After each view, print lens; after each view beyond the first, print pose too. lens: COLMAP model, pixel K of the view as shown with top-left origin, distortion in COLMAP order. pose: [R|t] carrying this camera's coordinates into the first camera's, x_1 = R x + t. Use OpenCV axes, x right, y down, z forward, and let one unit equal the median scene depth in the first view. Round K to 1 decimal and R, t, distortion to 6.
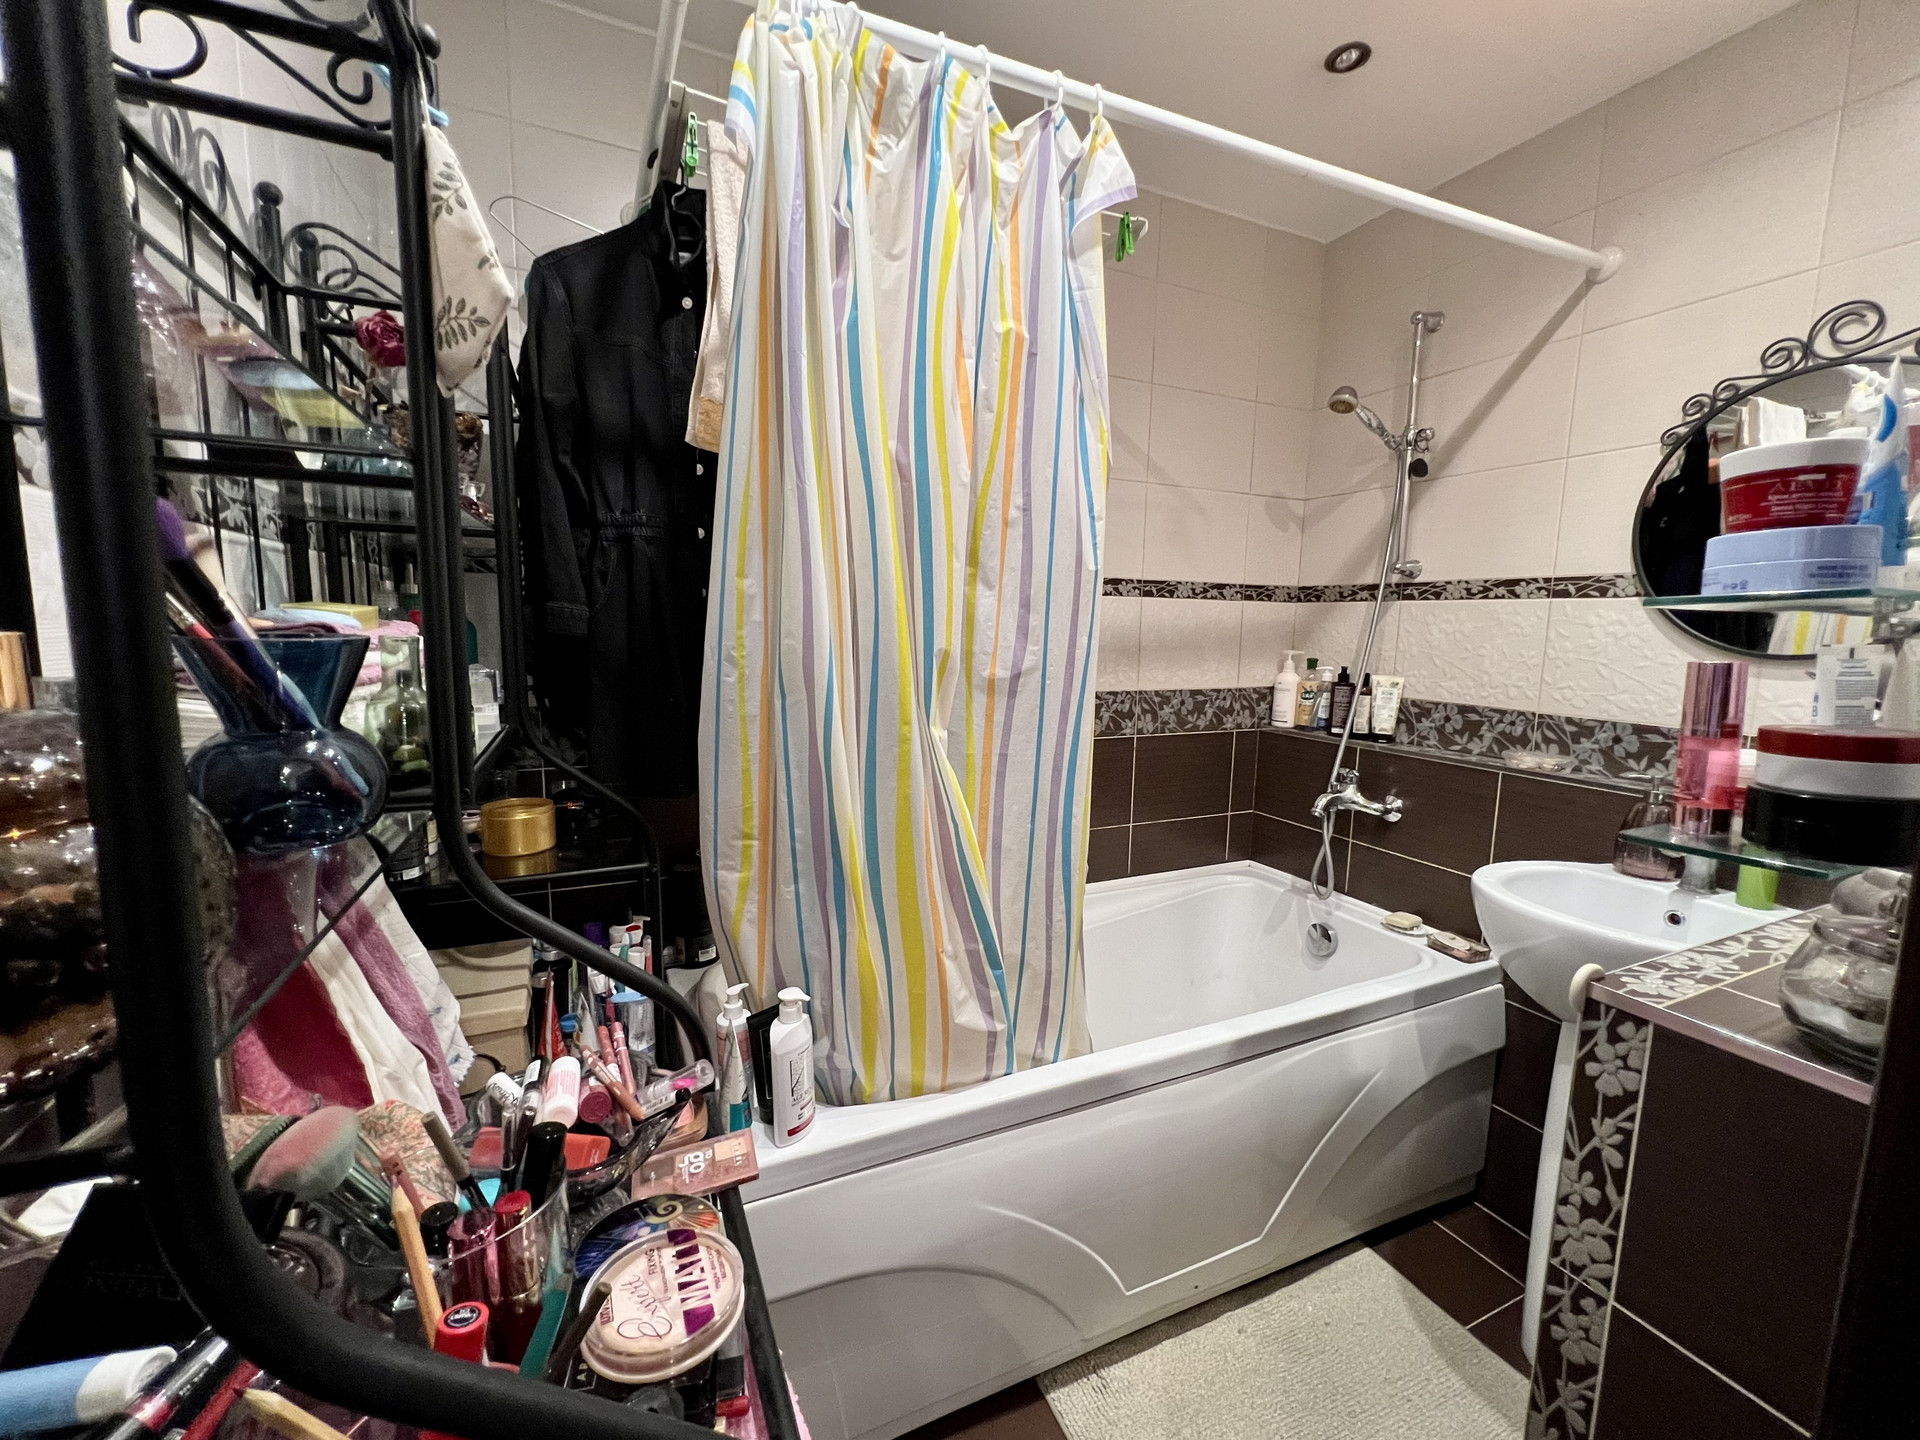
lens RADIAL K [[804.4, 0, 960.2], [0, 804.4, 724.6], [0, 0, 1]] dist [0.000605, -0.000050]
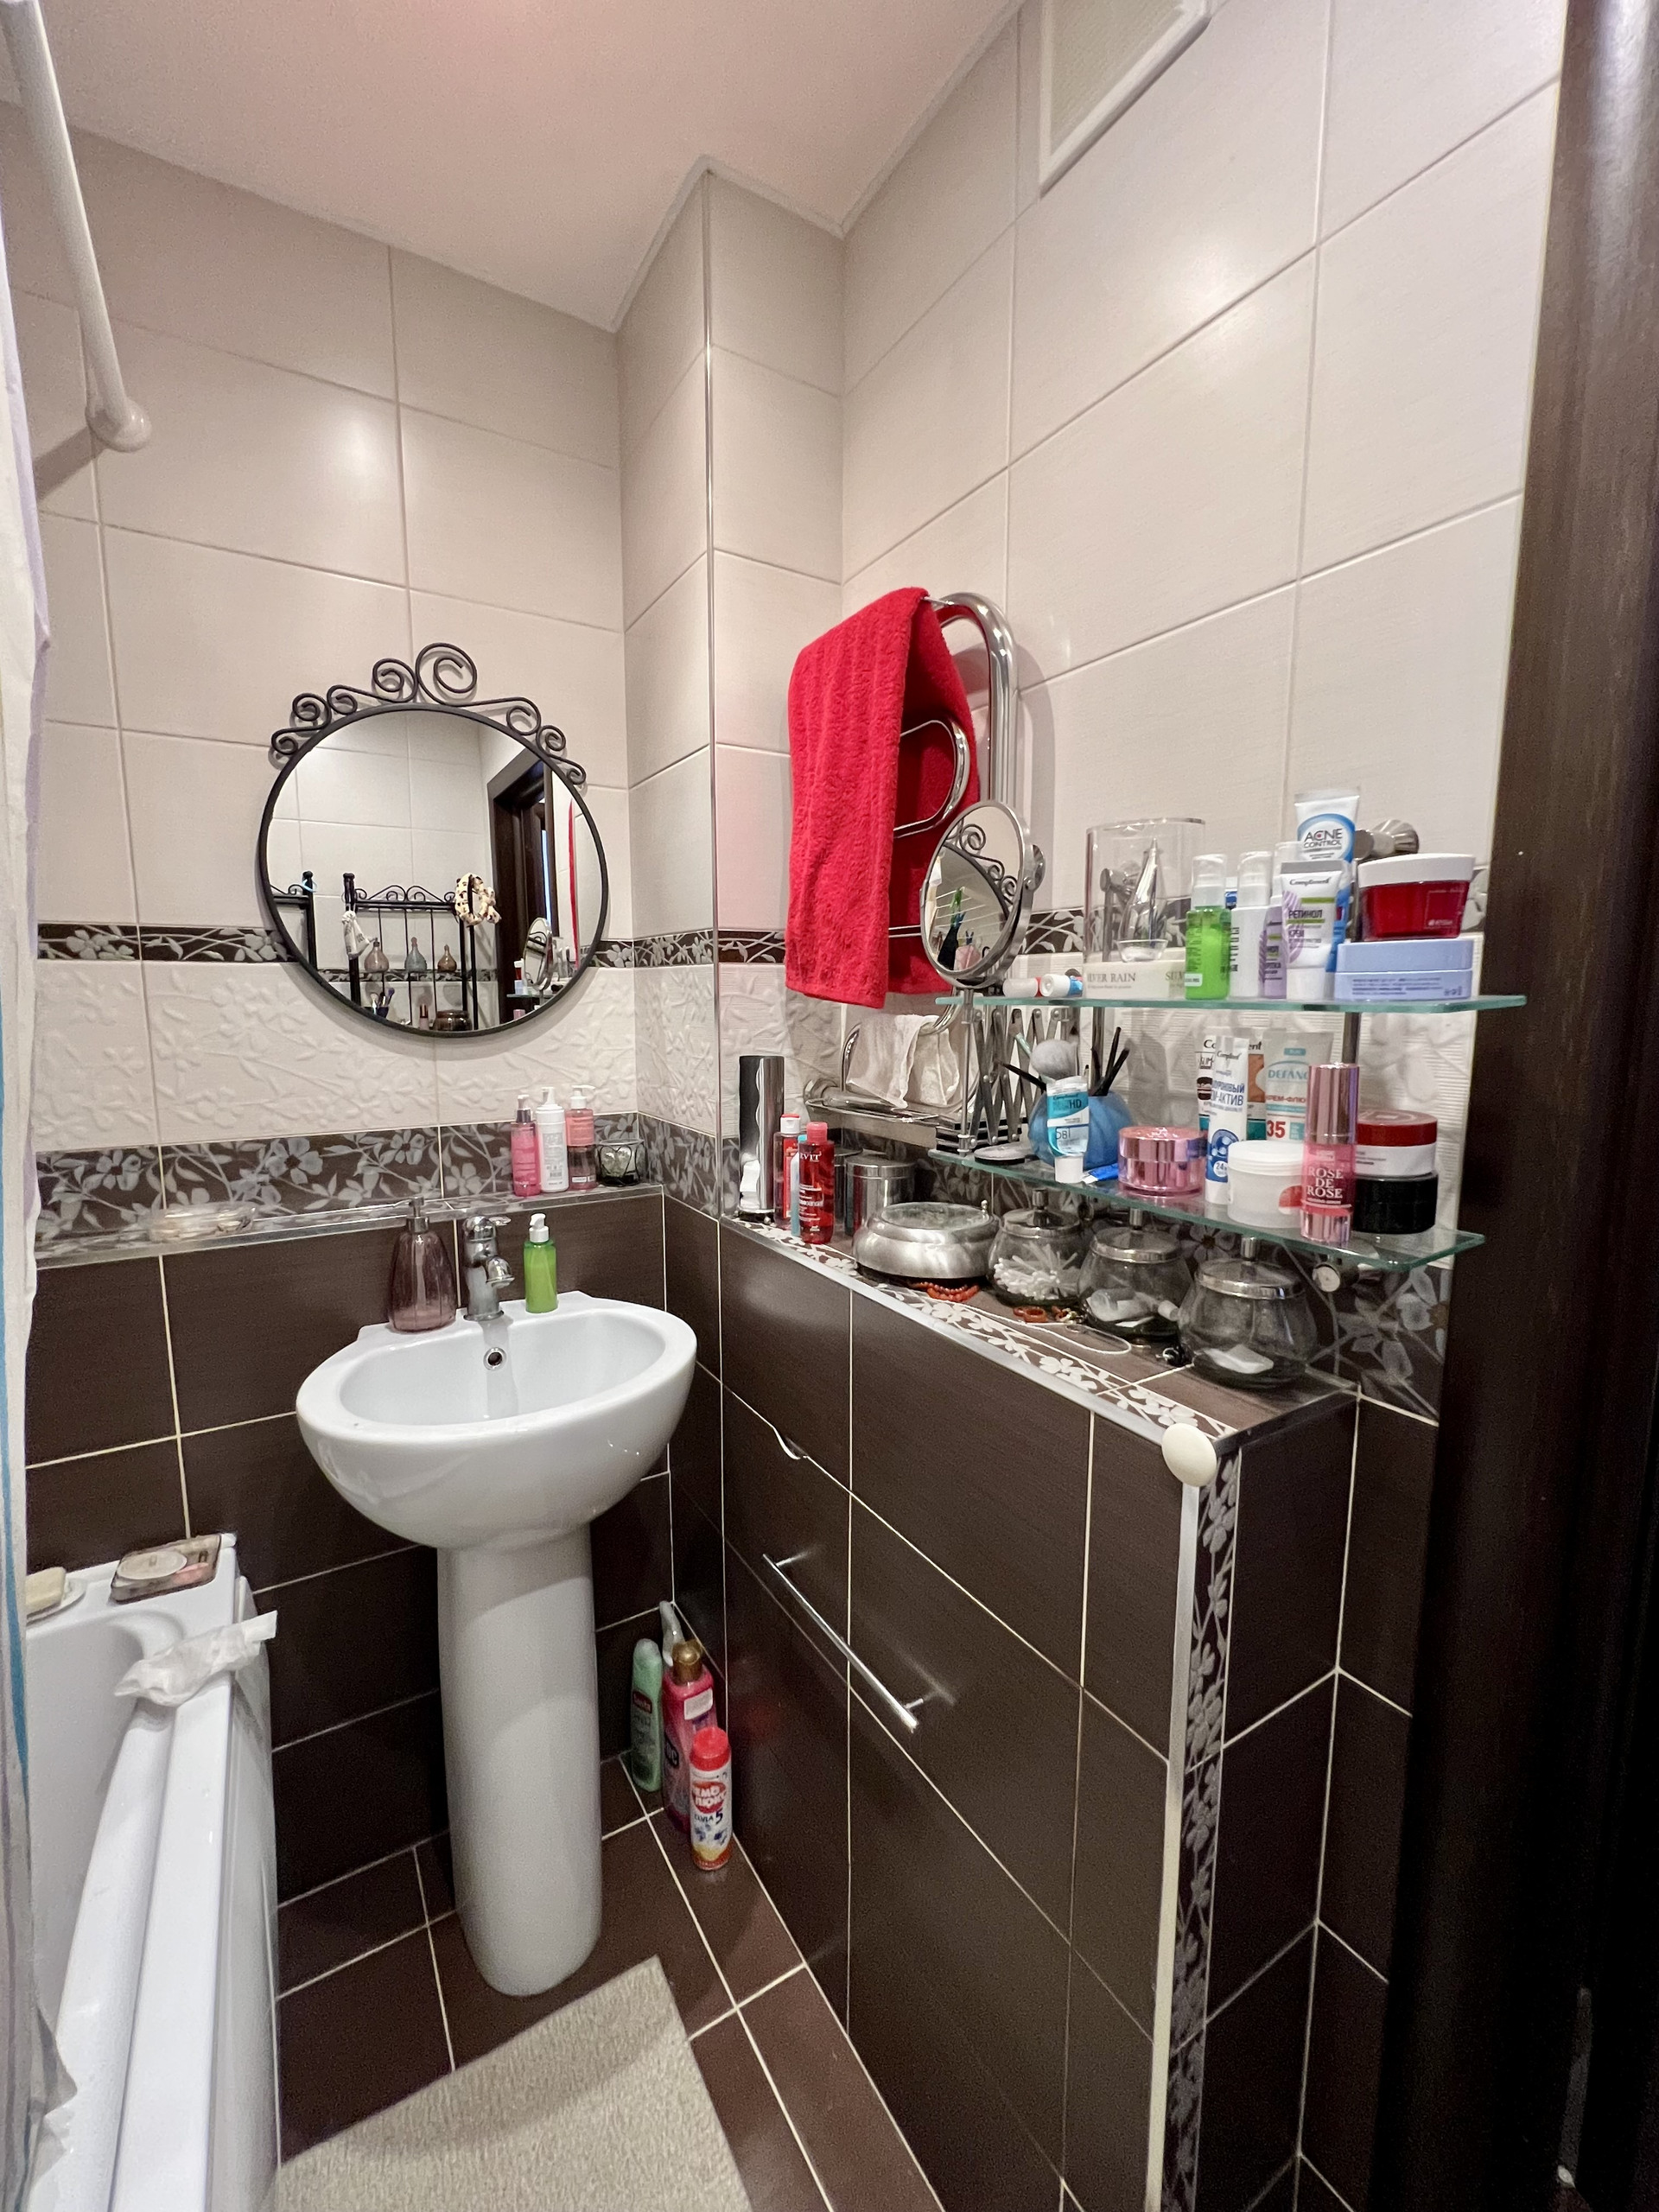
lens RADIAL K [[926.7, 0, 819.2], [0, 926.7, 1108.8], [0, 0, 1]] dist [0.000605, -0.000050]
pose [[-0.111262, -0.148089, 0.982695, -0.036152], [0.126251, 0.978717, 0.161784, -0.101155], [-0.985739, 0.142067, -0.090198, 0.606408]]
